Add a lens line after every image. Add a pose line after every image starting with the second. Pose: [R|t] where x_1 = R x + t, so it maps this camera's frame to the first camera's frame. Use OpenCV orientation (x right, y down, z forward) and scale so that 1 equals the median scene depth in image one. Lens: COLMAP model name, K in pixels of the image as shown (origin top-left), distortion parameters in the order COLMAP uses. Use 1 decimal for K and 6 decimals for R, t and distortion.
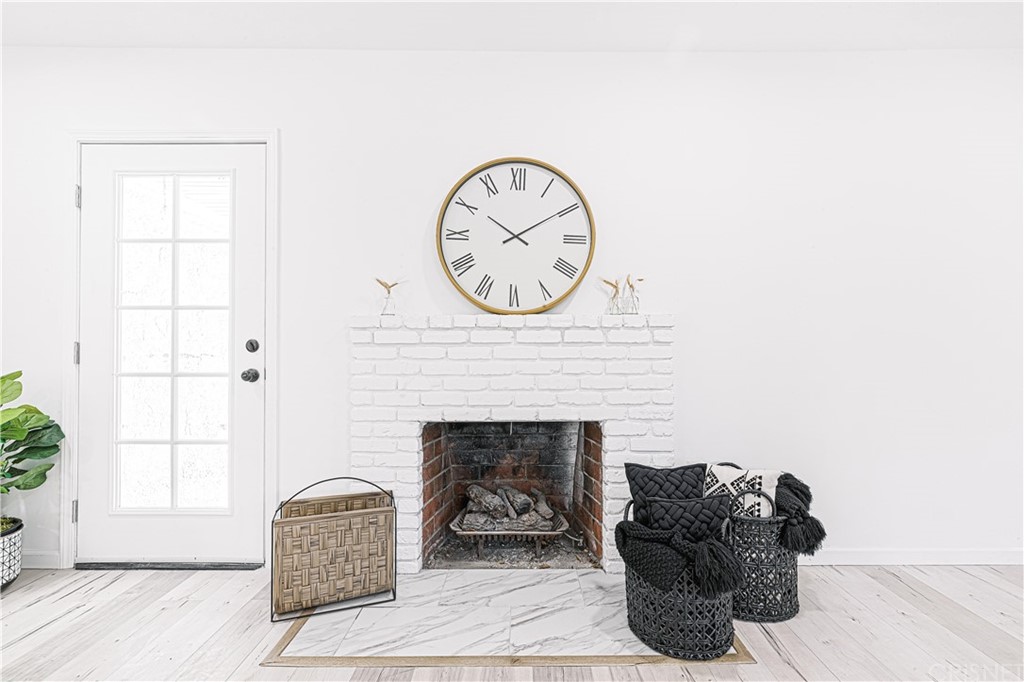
lens RADIAL K [[460.4, 0, 517.6], [0, 460.4, 340.6], [0, 0, 1]] dist [0.005185, -0.000190]
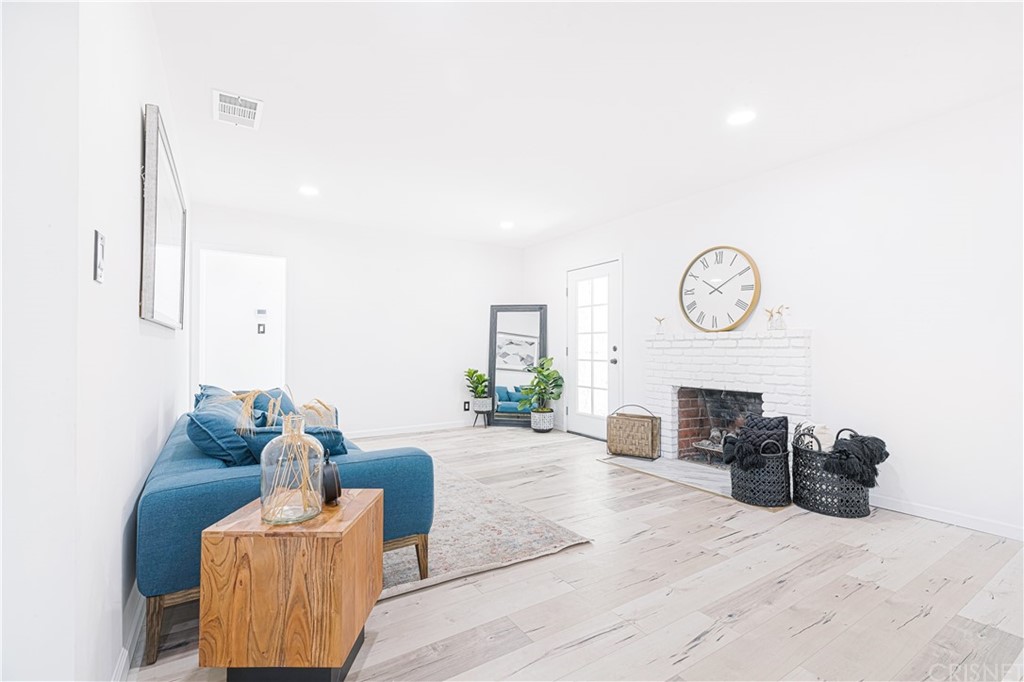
lens RADIAL K [[460.4, 0, 517.6], [0, 460.4, 340.6], [0, 0, 1]] dist [0.005185, -0.000190]
pose [[0.547195, -0.013459, -0.836897, 1.104260], [0.009170, 0.999907, -0.010084, -0.009897], [0.836955, -0.002157, 0.547268, -0.680385]]
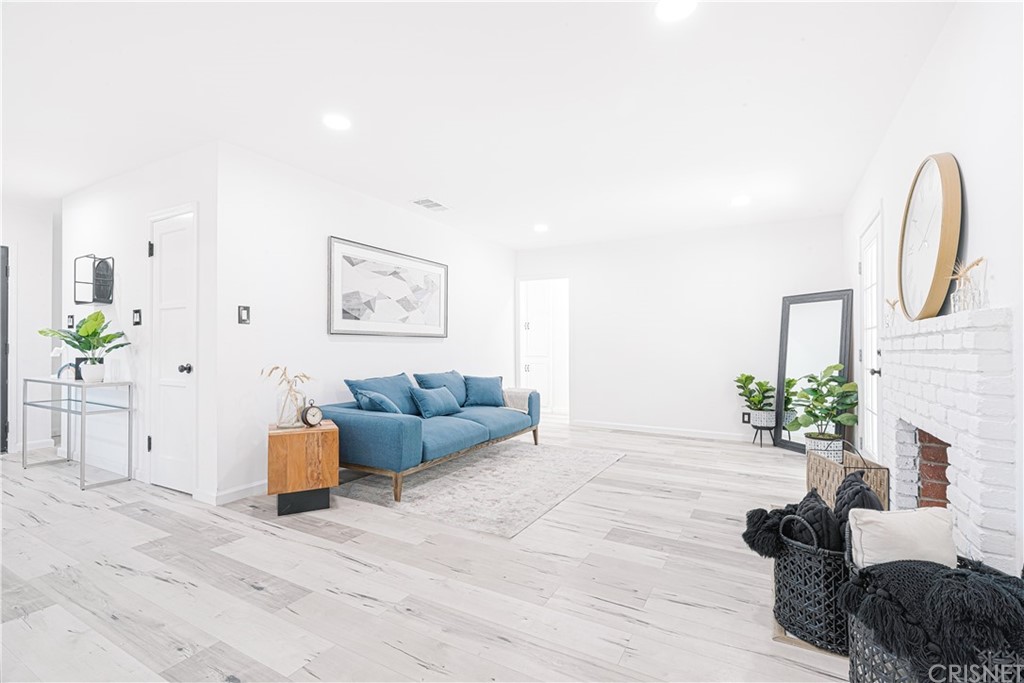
lens RADIAL K [[460.4, 0, 517.6], [0, 460.4, 341.1], [0, 0, 1]] dist [0.005185, -0.000190]
pose [[-0.486996, -0.016226, -0.873253, 1.270776], [0.002971, 0.999791, -0.020234, 0.003481], [0.873399, -0.012448, -0.486846, 0.740755]]
